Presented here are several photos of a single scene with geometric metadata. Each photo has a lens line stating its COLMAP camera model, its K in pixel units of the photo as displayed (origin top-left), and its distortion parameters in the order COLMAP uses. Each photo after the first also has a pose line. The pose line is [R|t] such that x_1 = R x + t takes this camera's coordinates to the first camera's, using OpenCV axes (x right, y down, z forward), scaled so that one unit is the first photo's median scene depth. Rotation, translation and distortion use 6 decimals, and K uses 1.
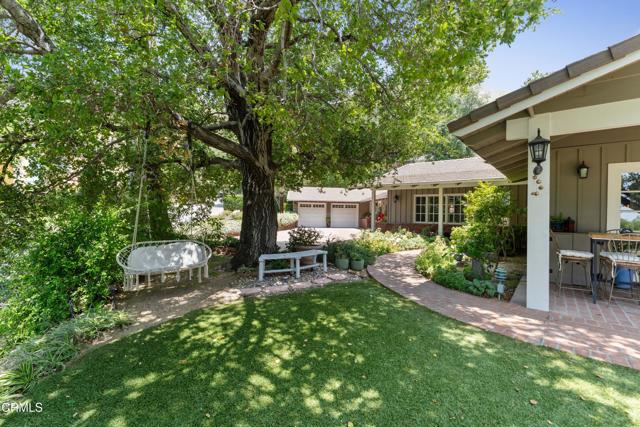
lens RADIAL K [[277.9, 0, 319.8], [0, 277.9, 211.7], [0, 0, 1]] dist [0.000346, 0.000007]
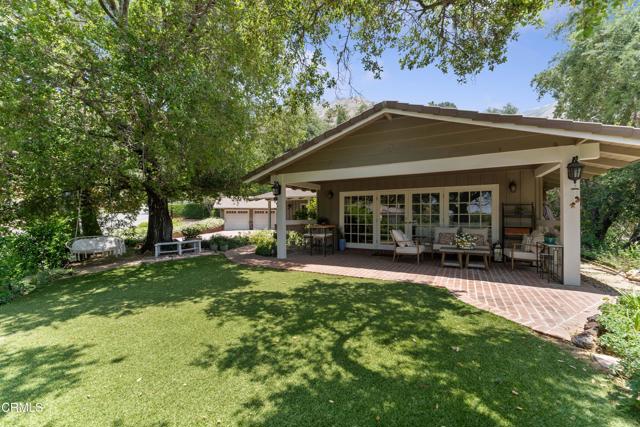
lens RADIAL K [[260.6, 0, 320.7], [0, 260.6, 214.8], [0, 0, 1]] dist [-0.001007, -0.000163]
pose [[0.979257, -0.018358, 0.201788, 0.353908], [0.019167, 0.999814, -0.002058, -0.001415], [-0.201712, 0.005883, 0.979427, -0.623454]]
